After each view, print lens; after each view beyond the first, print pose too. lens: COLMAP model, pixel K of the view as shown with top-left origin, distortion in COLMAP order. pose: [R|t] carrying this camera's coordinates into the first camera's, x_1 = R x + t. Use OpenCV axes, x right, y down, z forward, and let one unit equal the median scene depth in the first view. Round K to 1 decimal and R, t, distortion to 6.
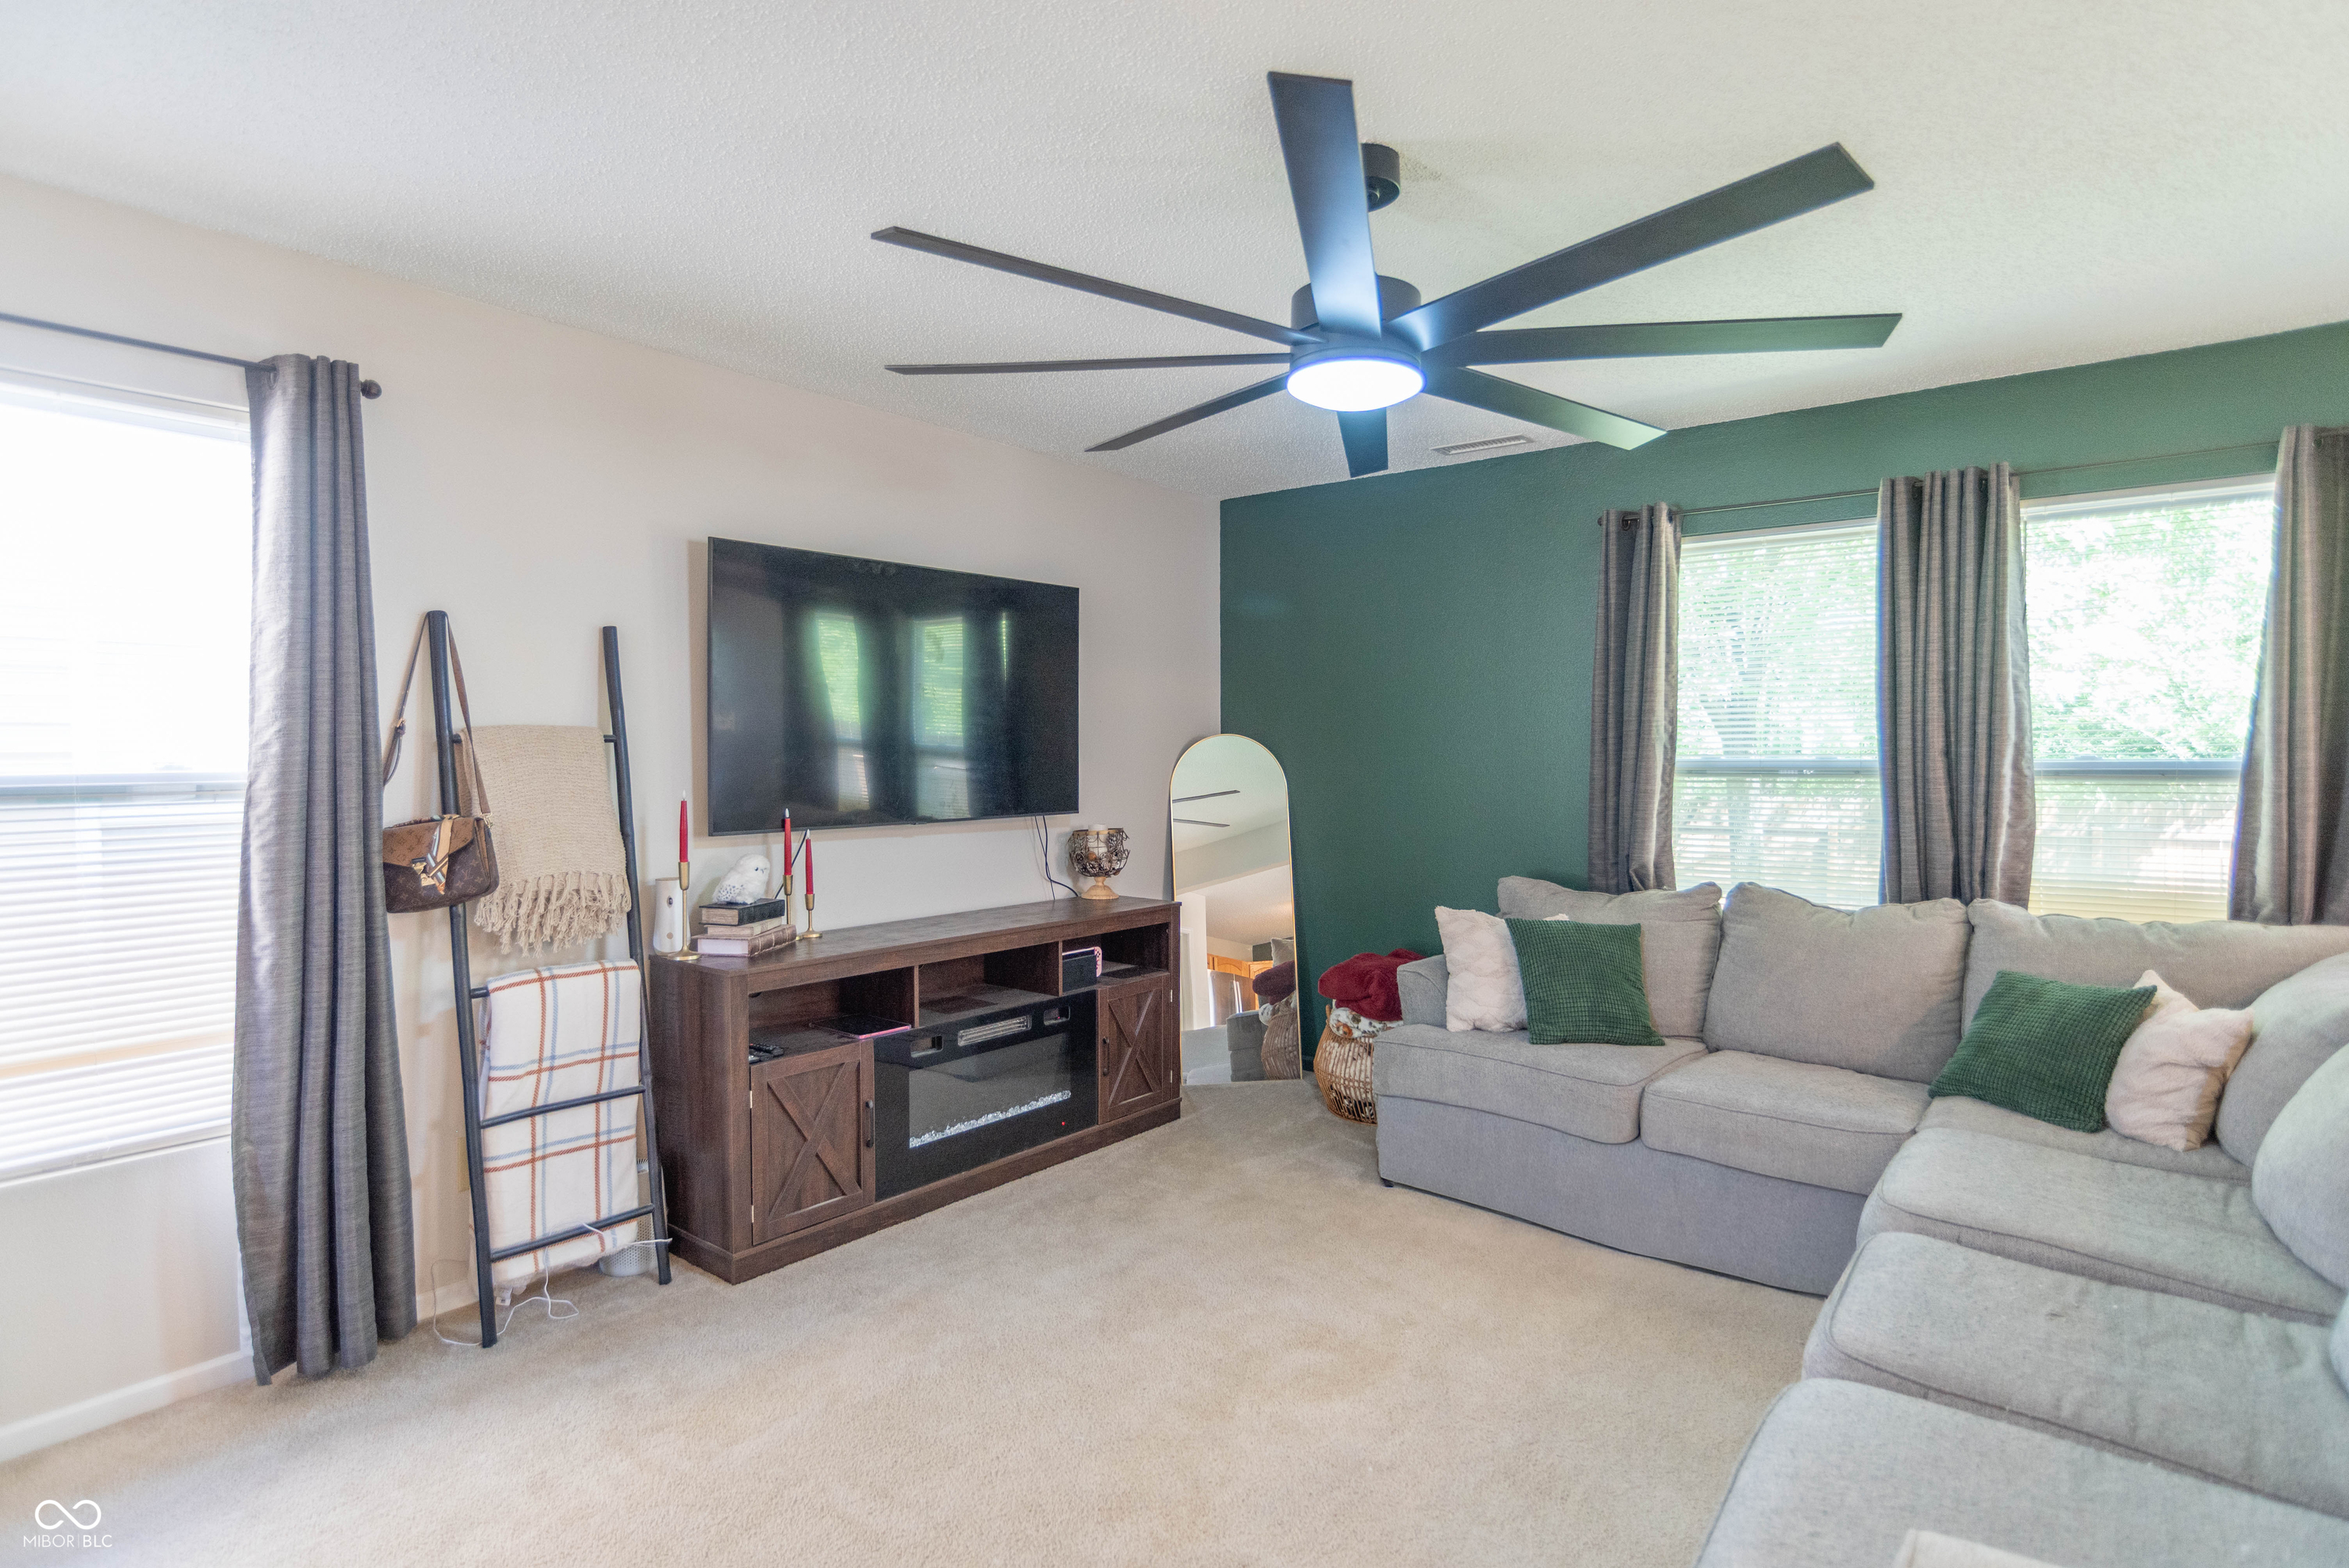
lens RADIAL K [[1243.5, 0, 1174.5], [0, 1243.5, 784.0], [0, 0, 1]] dist [-0.004824, -0.000522]
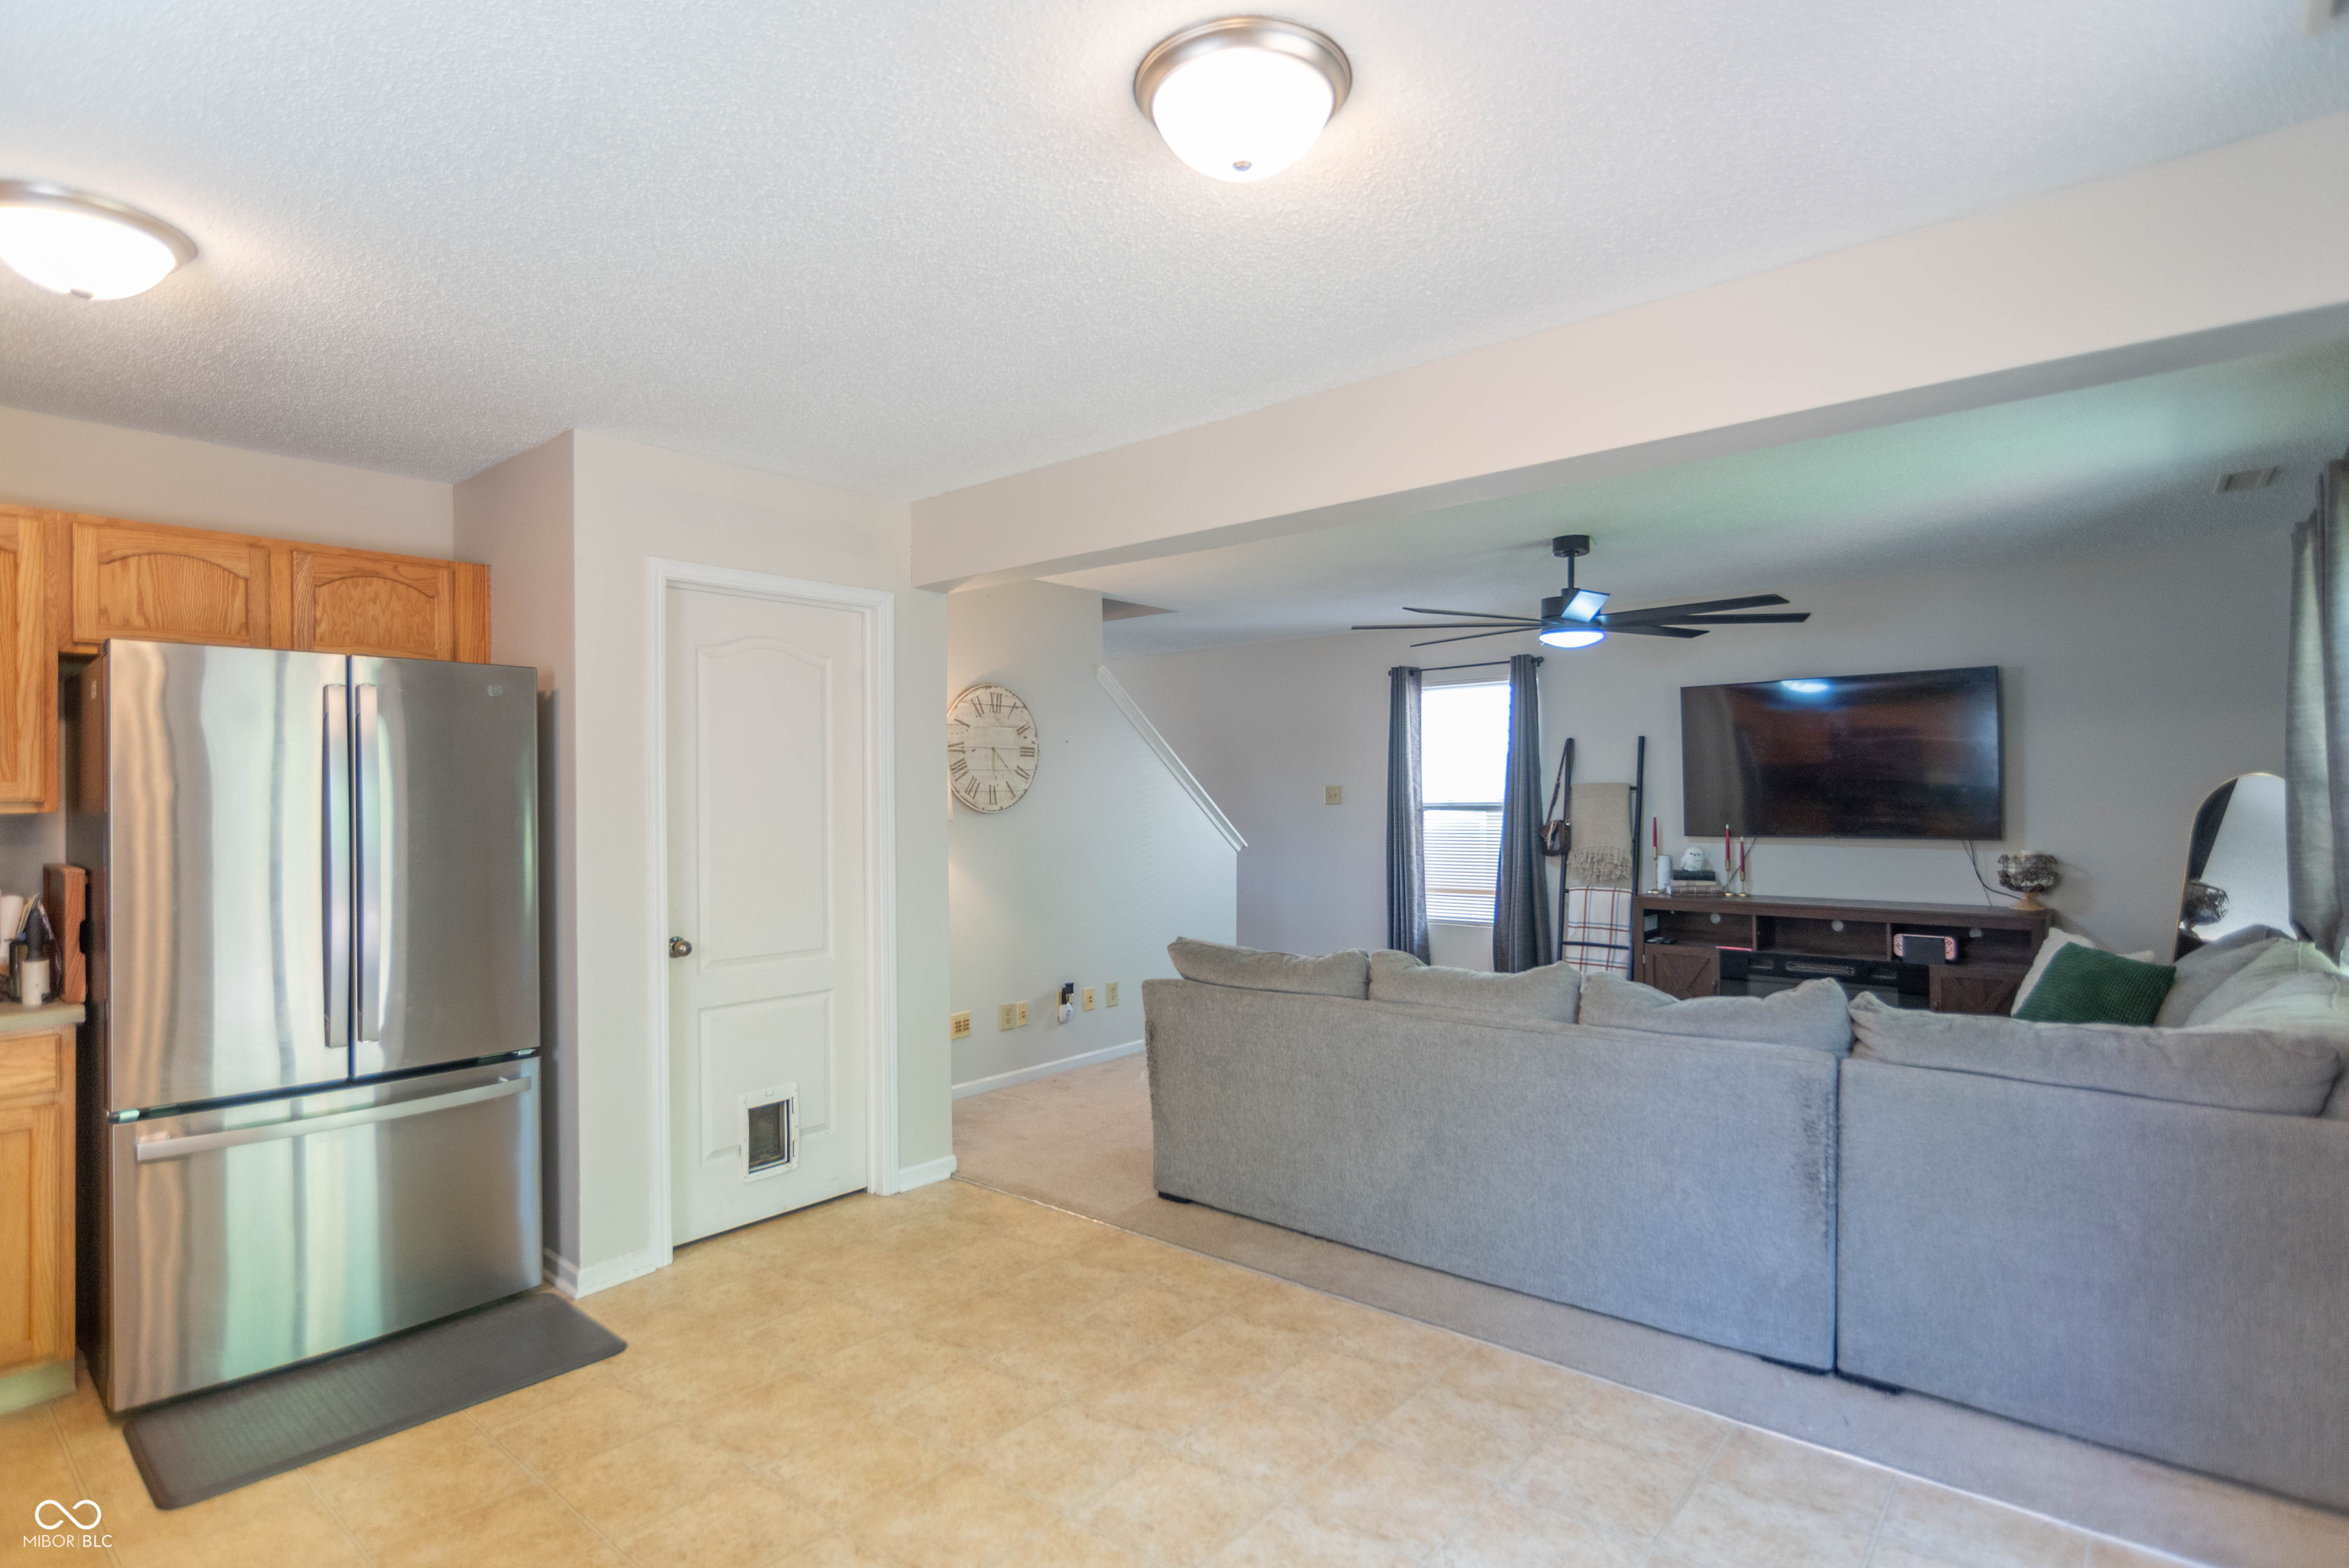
lens RADIAL K [[1185.2, 0, 1192.2], [0, 1185.2, 768.7], [0, 0, 1]] dist [-0.003123, -0.000160]
pose [[-0.024263, -0.015590, -0.999584, 1.751664], [-0.020268, 0.999681, -0.015100, -0.024973], [0.999500, 0.019893, -0.024571, 0.282372]]
